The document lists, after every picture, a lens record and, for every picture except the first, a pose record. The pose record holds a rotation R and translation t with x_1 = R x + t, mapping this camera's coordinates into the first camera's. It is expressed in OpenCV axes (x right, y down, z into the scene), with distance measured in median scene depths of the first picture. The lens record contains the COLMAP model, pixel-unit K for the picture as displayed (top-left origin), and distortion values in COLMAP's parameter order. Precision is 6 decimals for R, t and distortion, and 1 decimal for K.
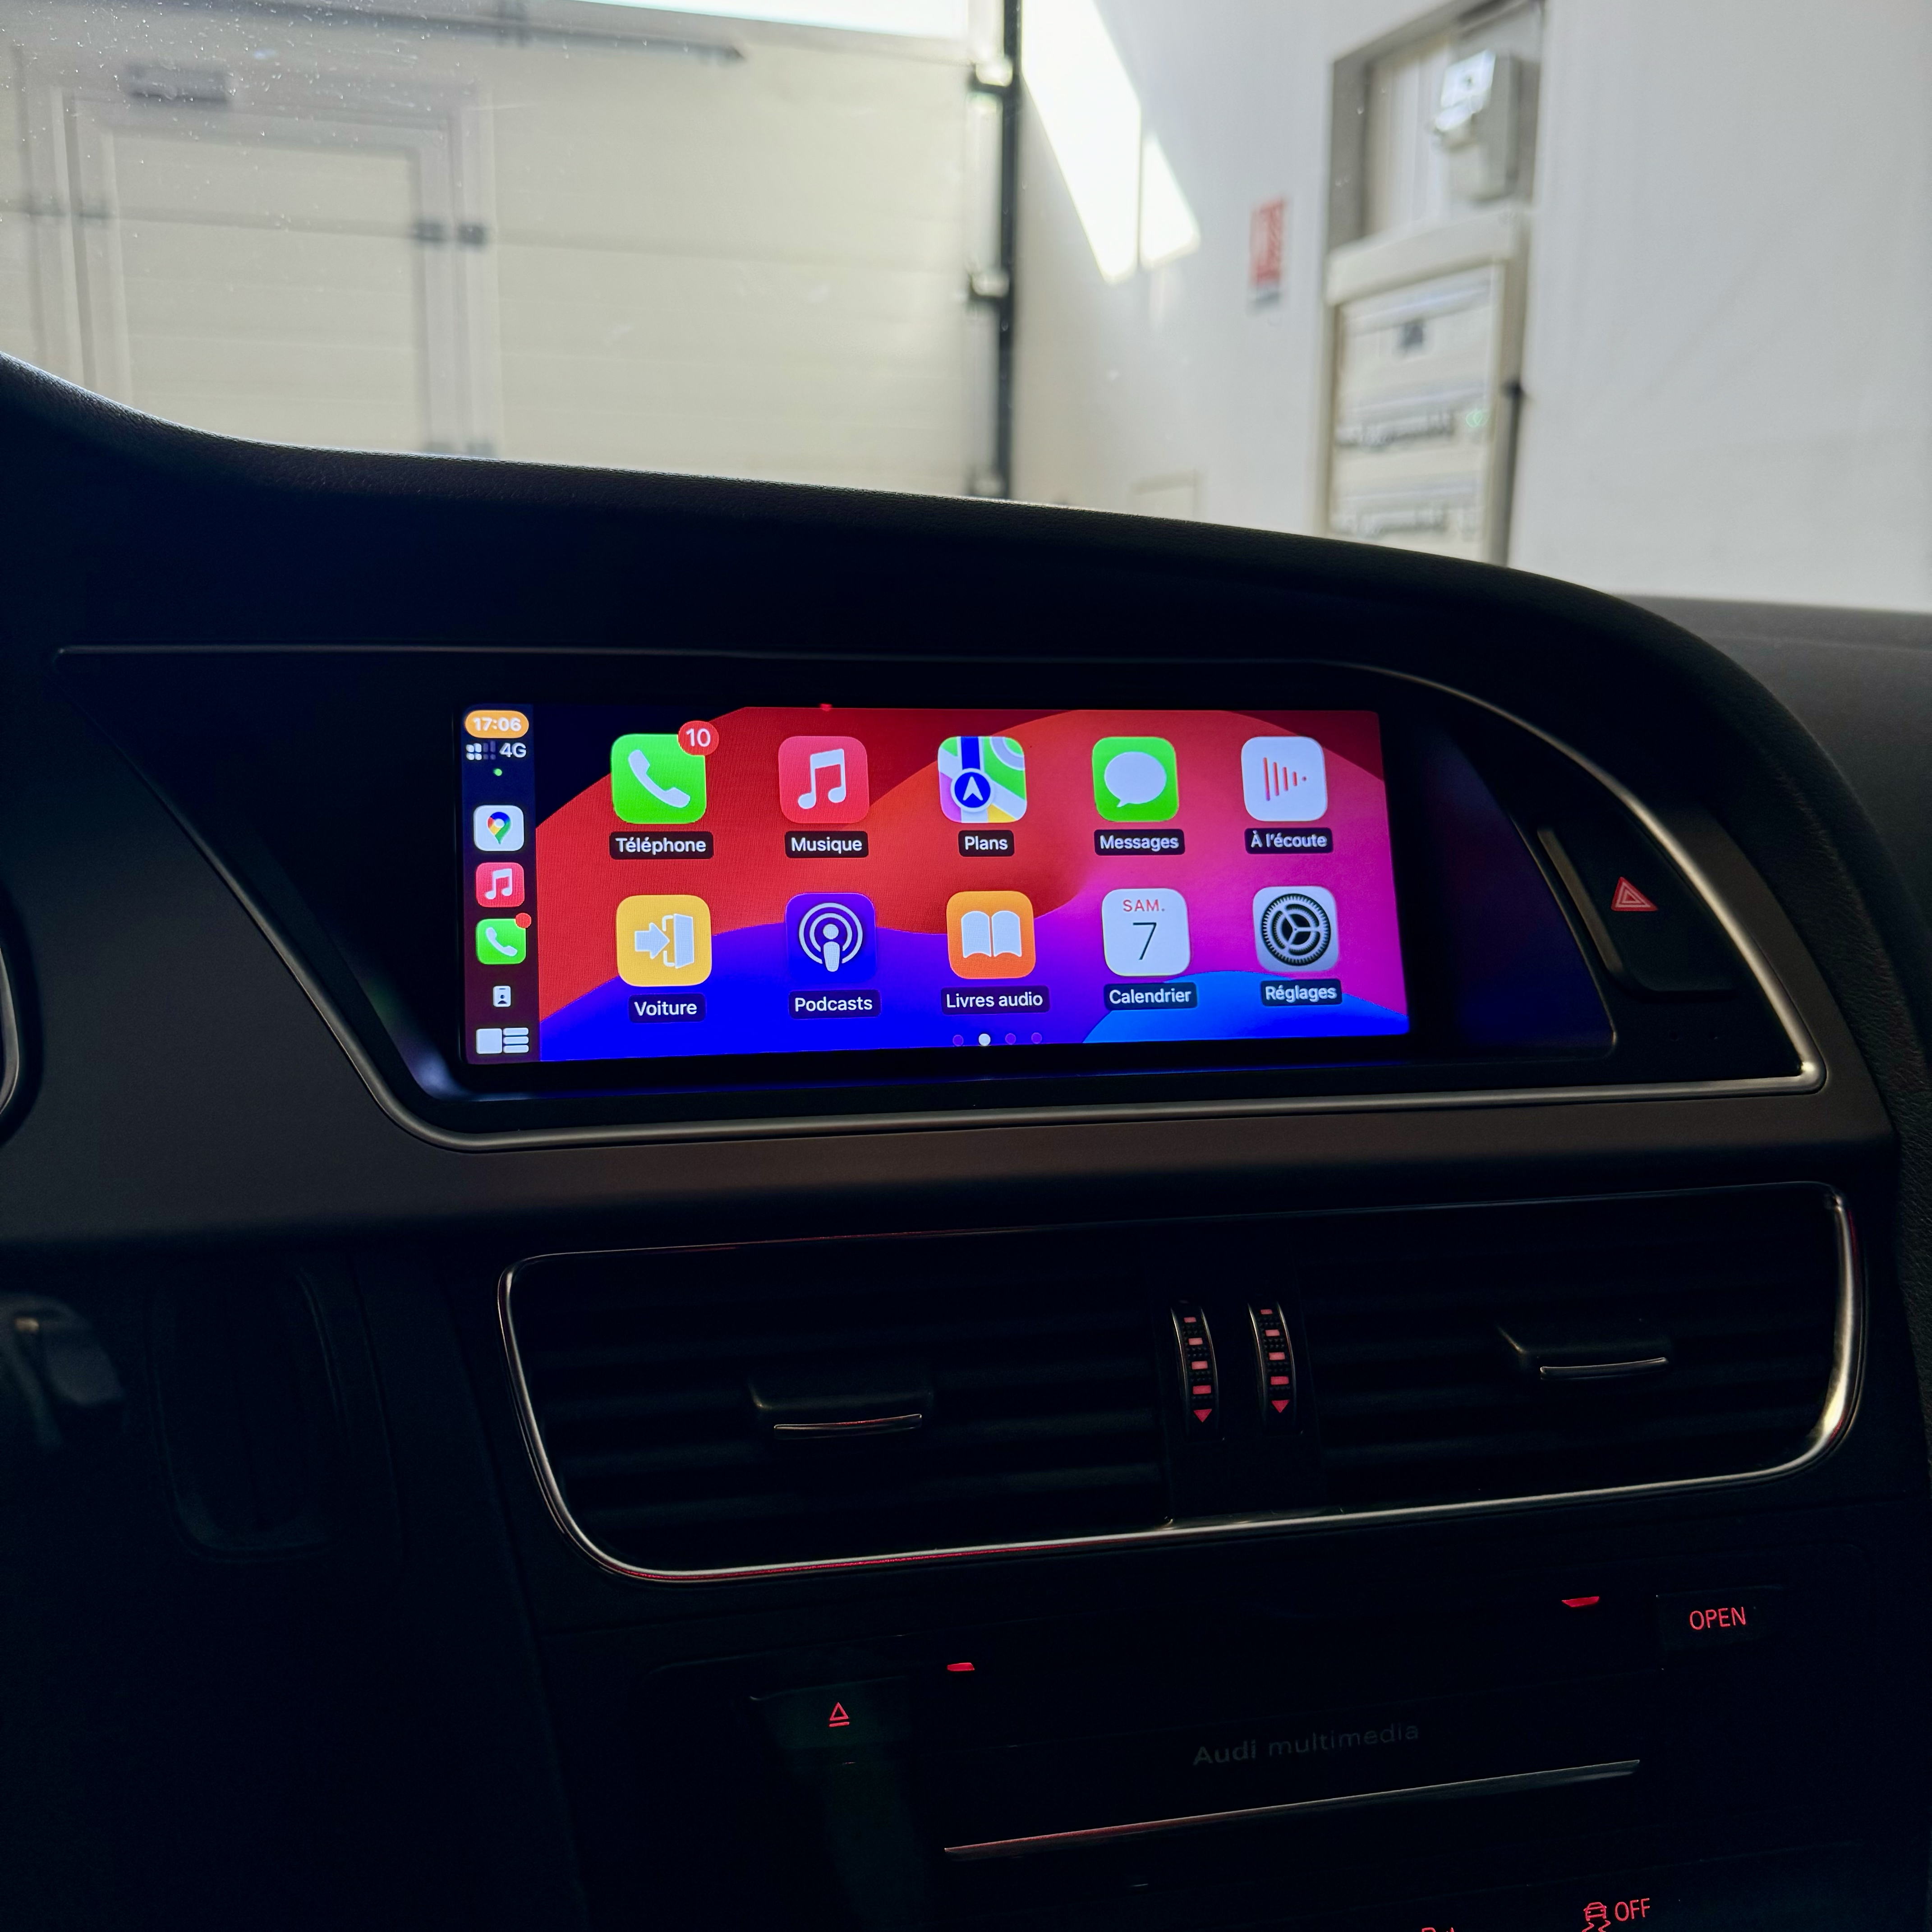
lens RADIAL K [[1862.4, 0, 968.4], [0, 1862.4, 969.5], [0, 0, 1]] dist [0.144584, -0.348757]
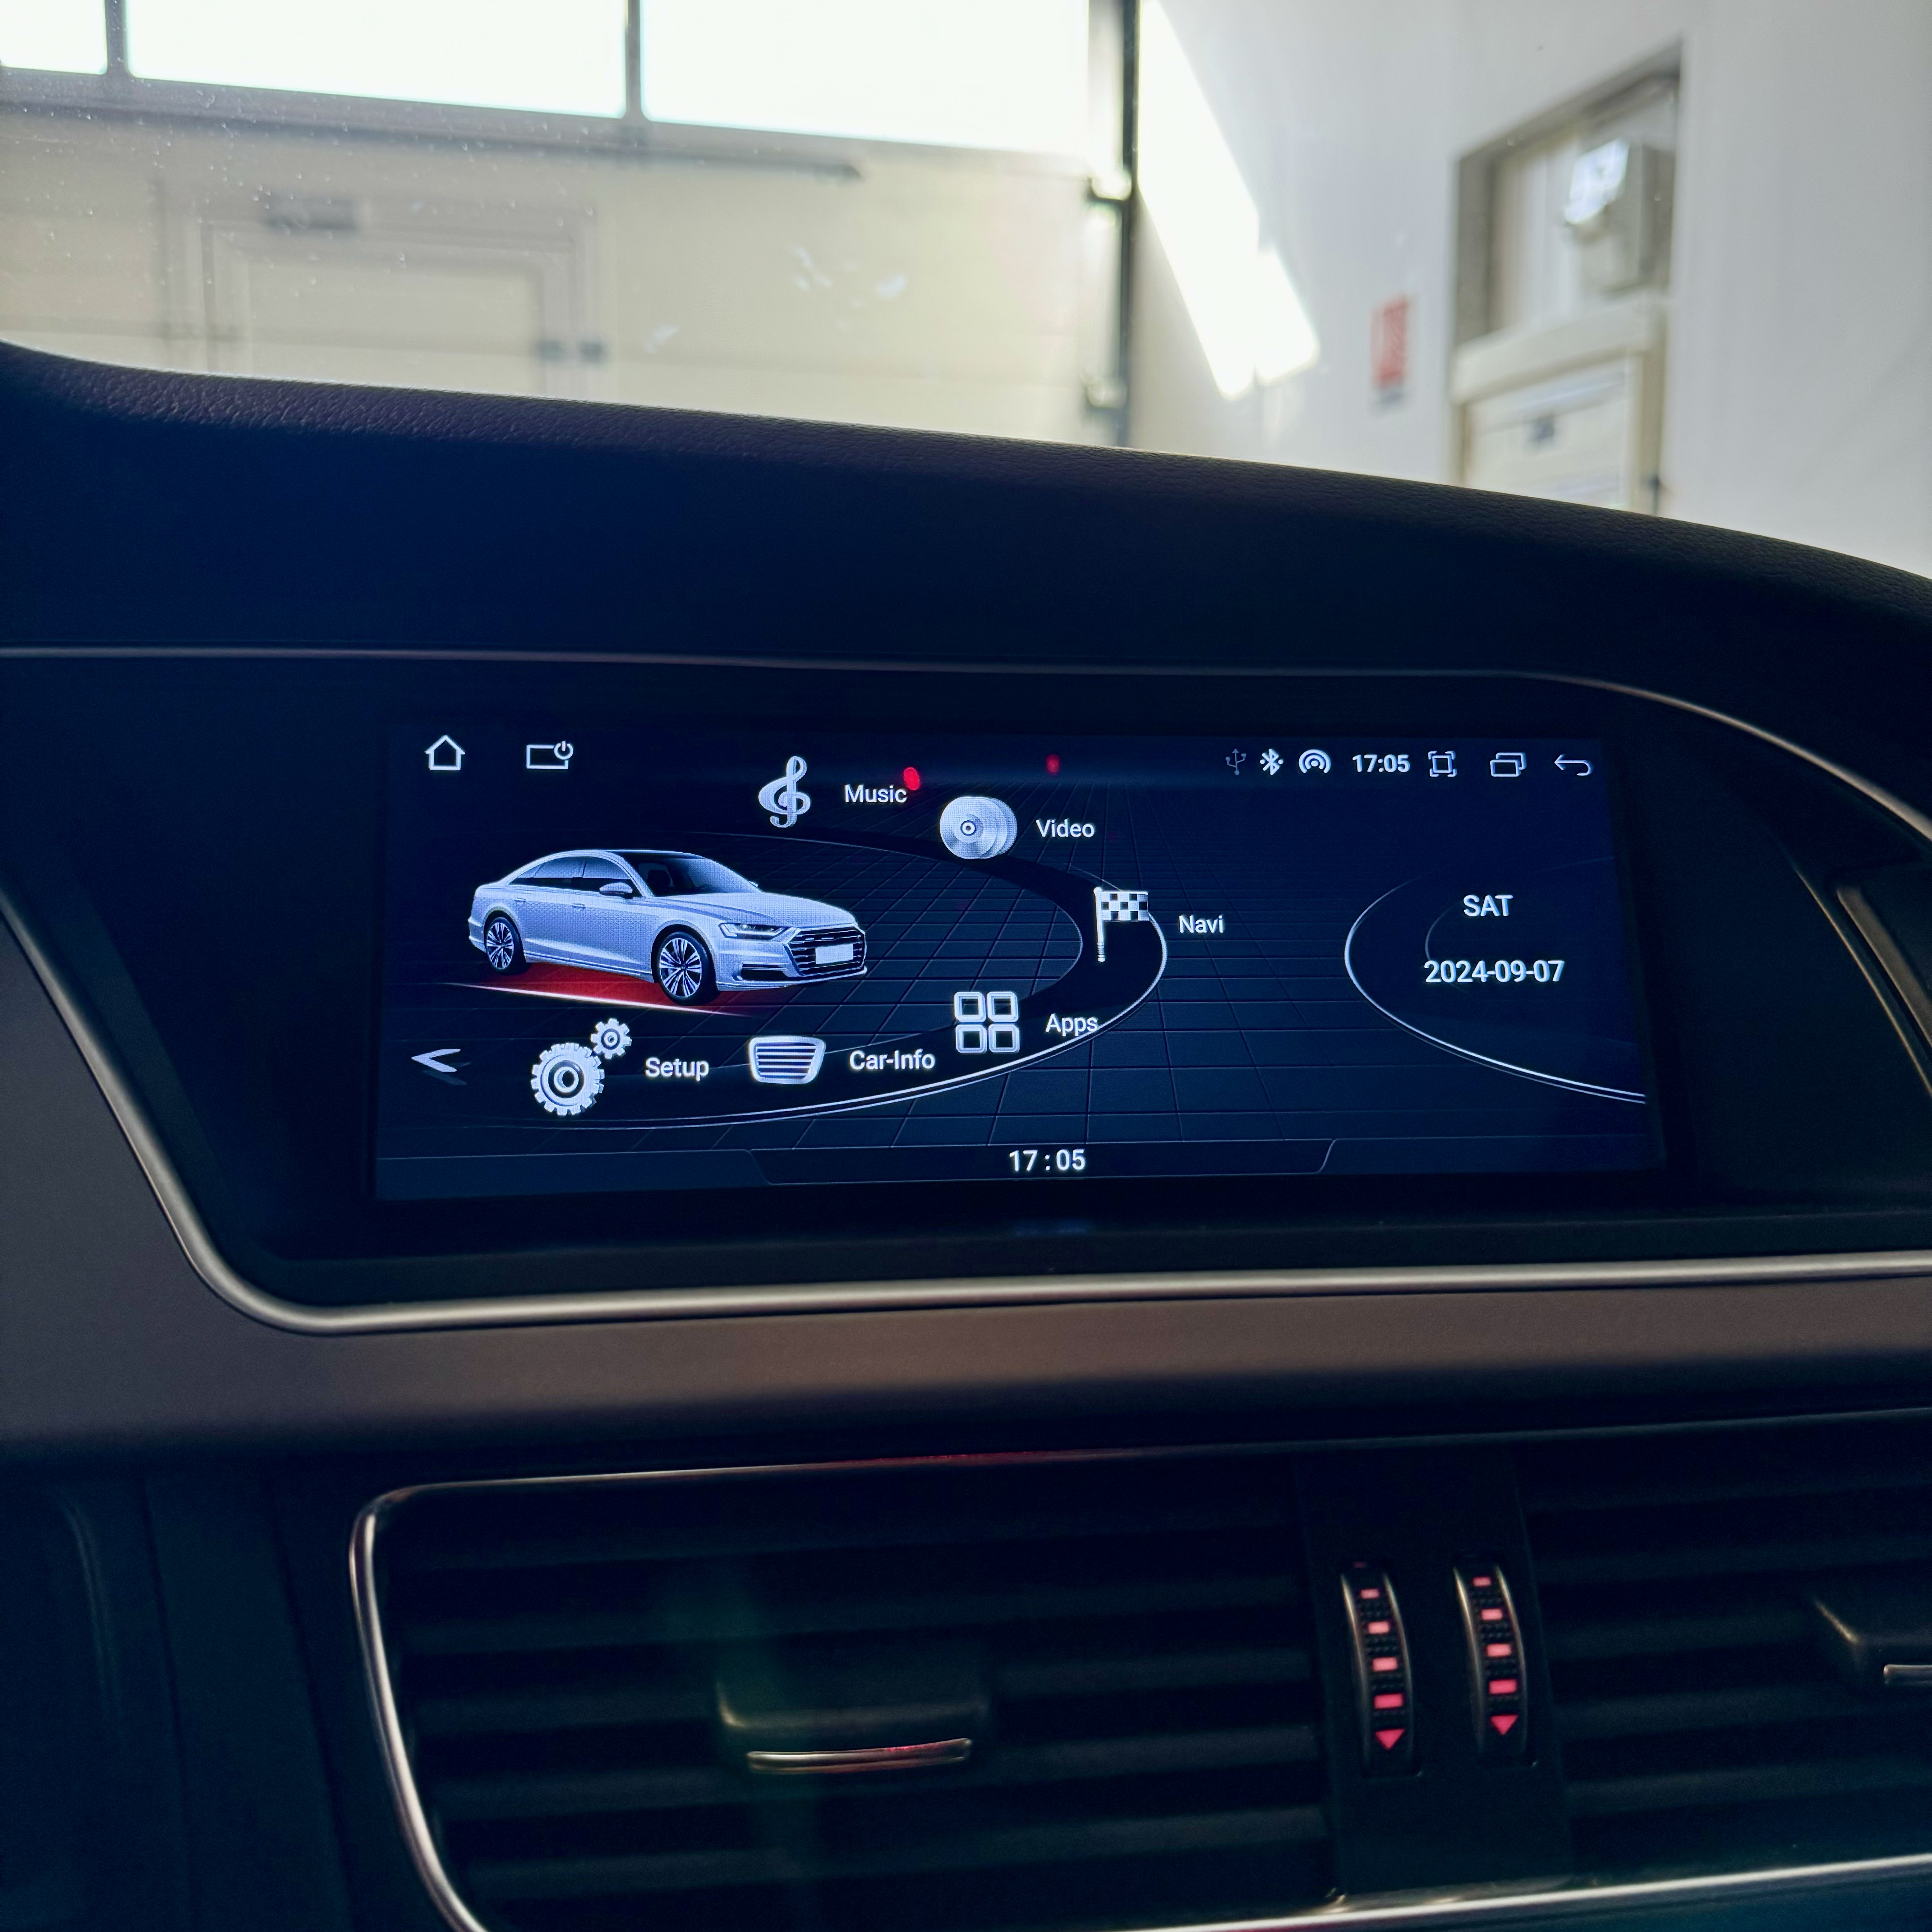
lens RADIAL K [[1909.5, 0, 966.7], [0, 1909.5, 963.2], [0, 0, 1]] dist [-0.015079, -0.012932]
pose [[0.998058, 0.002582, -0.062244, 0.012230], [-0.006555, 0.997947, -0.063705, 0.003004], [0.061951, 0.063989, 0.996026, 0.237784]]
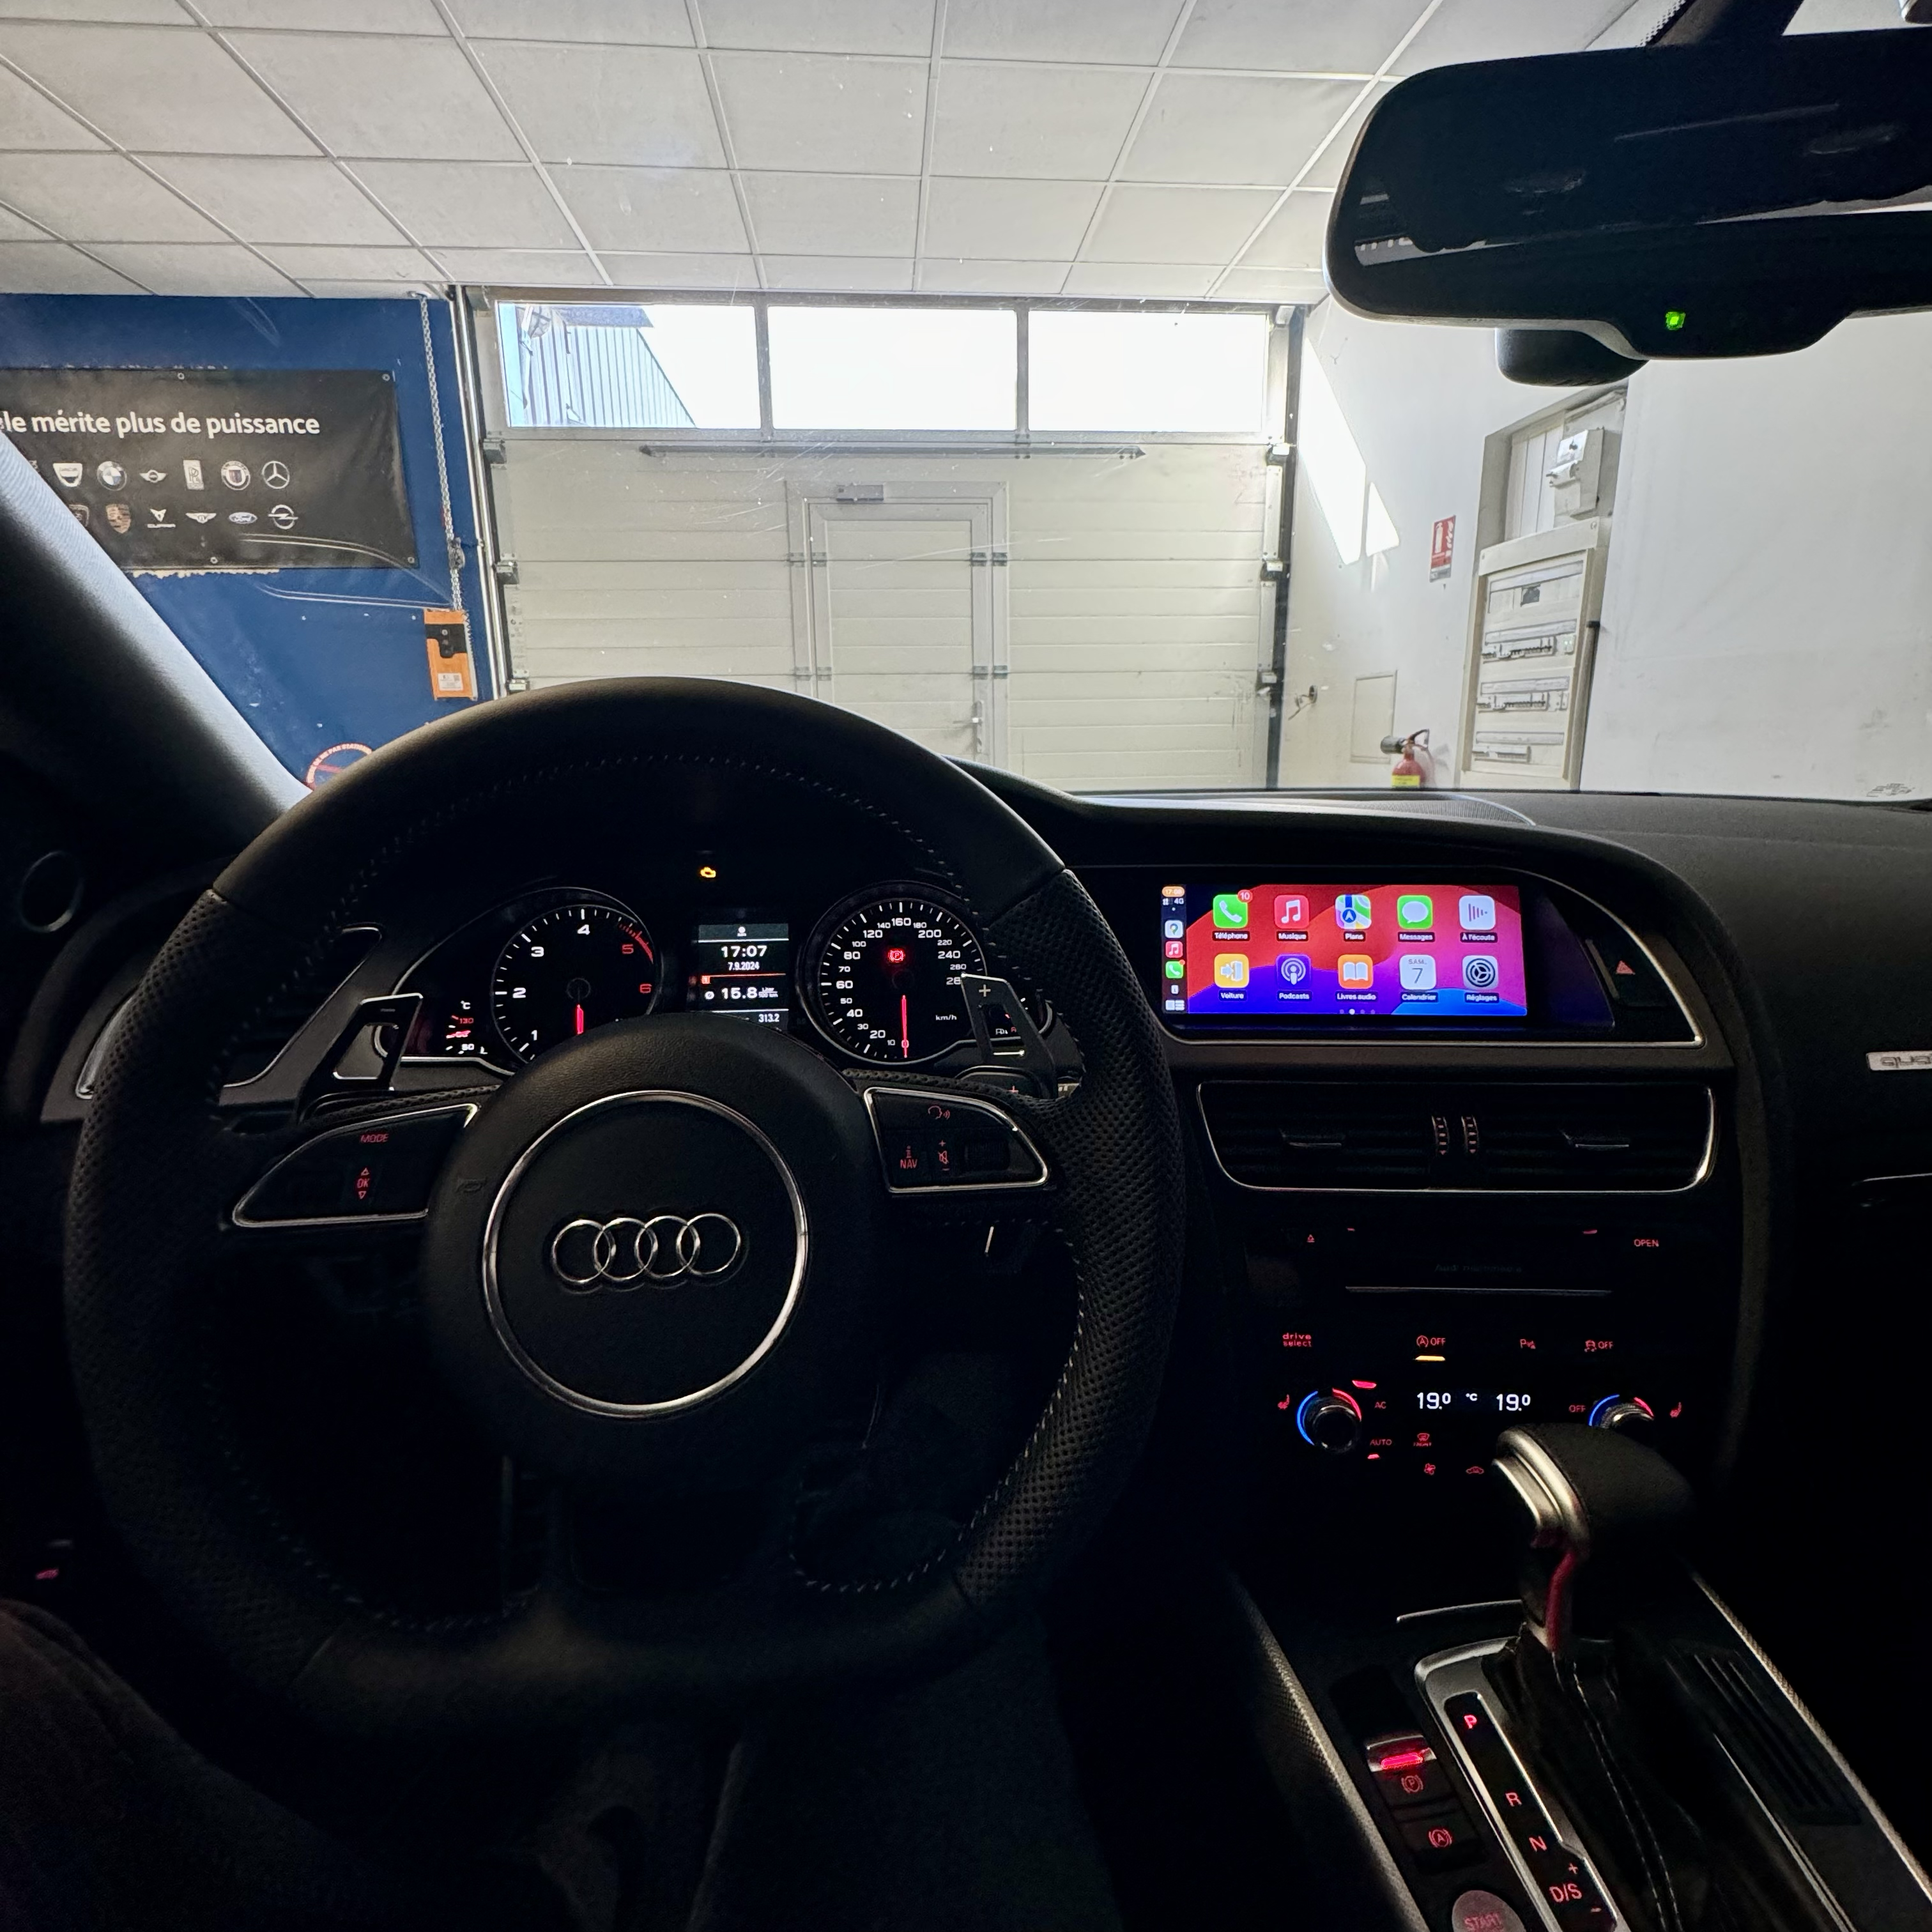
lens RADIAL K [[1032.1, 0, 969.4], [0, 1032.1, 963.9], [0, 0, 1]] dist [0.000367, -0.000691]
pose [[0.967714, 0.033680, -0.249790, -0.148813], [-0.027086, 0.999189, 0.029791, -0.057160], [0.250591, -0.022064, 0.967842, -0.536939]]
